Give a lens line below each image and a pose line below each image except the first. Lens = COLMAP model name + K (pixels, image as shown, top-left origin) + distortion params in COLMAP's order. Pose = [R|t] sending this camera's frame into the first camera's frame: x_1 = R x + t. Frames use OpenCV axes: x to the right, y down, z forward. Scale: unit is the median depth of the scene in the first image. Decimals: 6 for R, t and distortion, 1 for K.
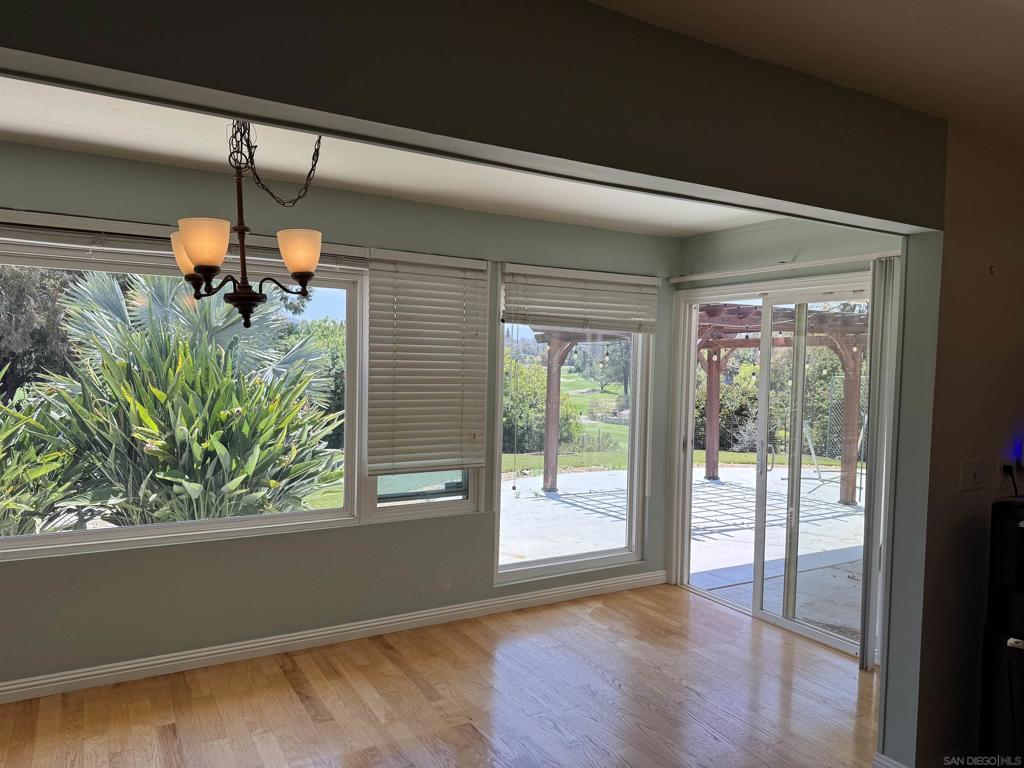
lens RADIAL K [[713.3, 0, 511.4], [0, 713.3, 391.3], [0, 0, 1]] dist [0.138059, -0.197803]
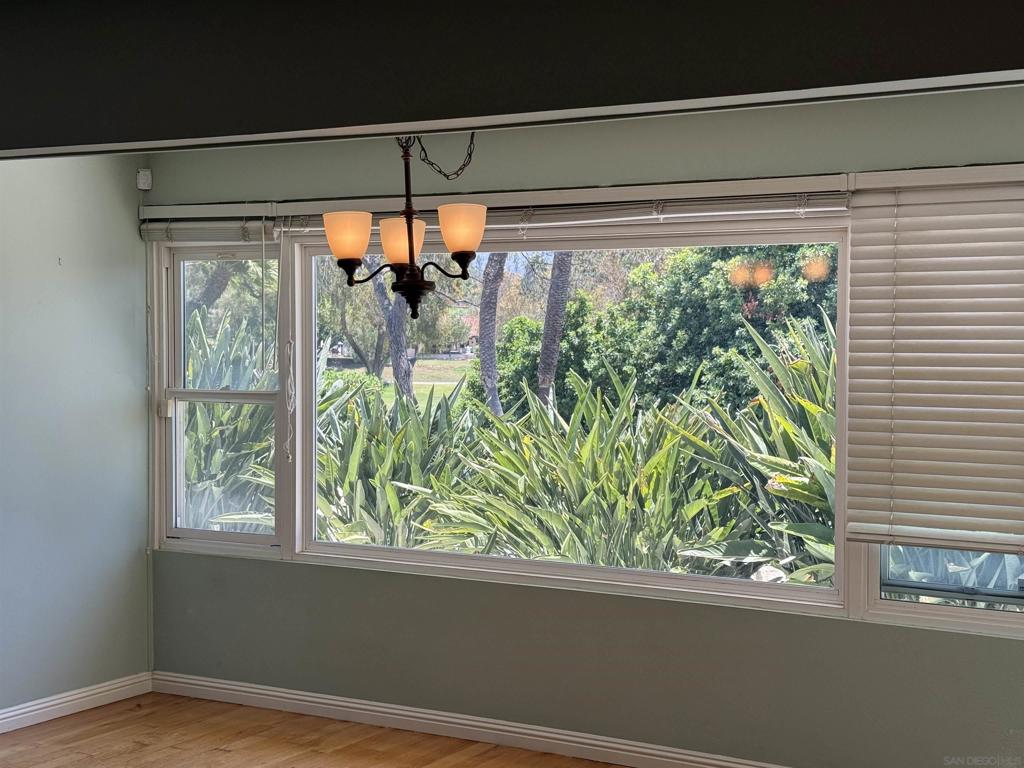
lens RADIAL K [[1535.2, 0, 512.0], [0, 1535.2, 384.0], [0, 0, 1]] dist [0.018939, 0.027306]
pose [[0.486045, 0.008026, -0.873897, 0.632036], [-0.032595, 0.999429, -0.008950, 0.003291], [0.873326, 0.032835, 0.486029, 0.078713]]
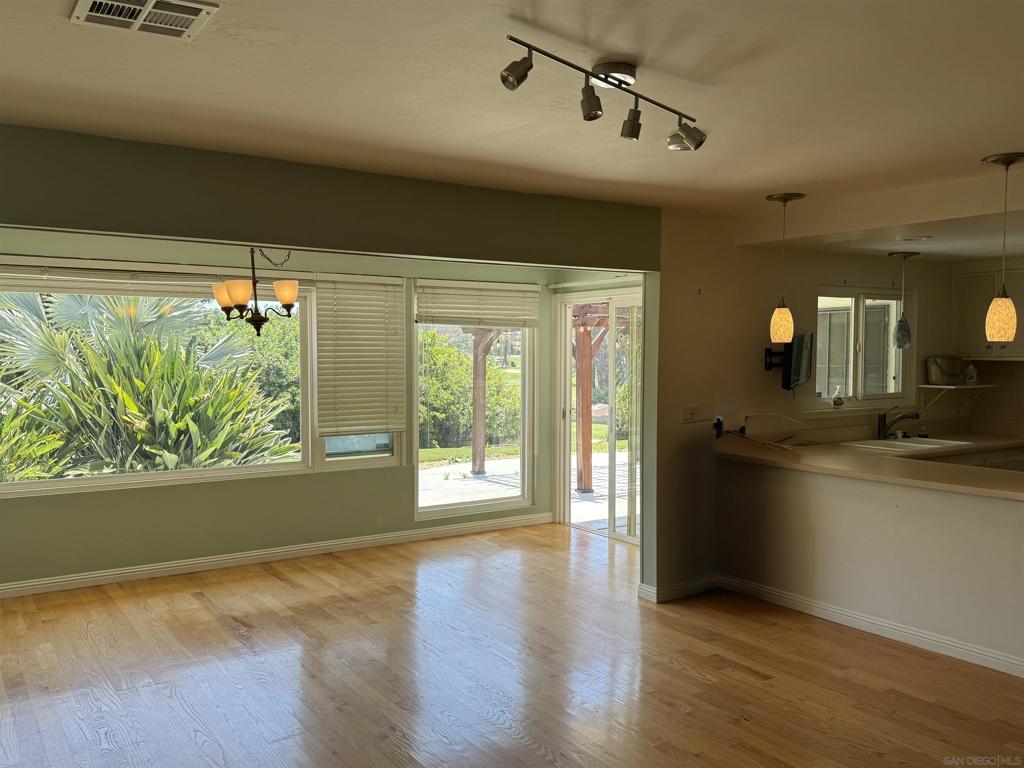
lens RADIAL K [[866.3, 0, 511.1], [0, 866.3, 389.8], [0, 0, 1]] dist [0.123293, -0.229953]
pose [[0.997937, -0.024123, 0.059499, 0.056047], [0.023920, 0.999705, 0.004113, 0.022498], [-0.059581, -0.002681, 0.998220, -0.539466]]
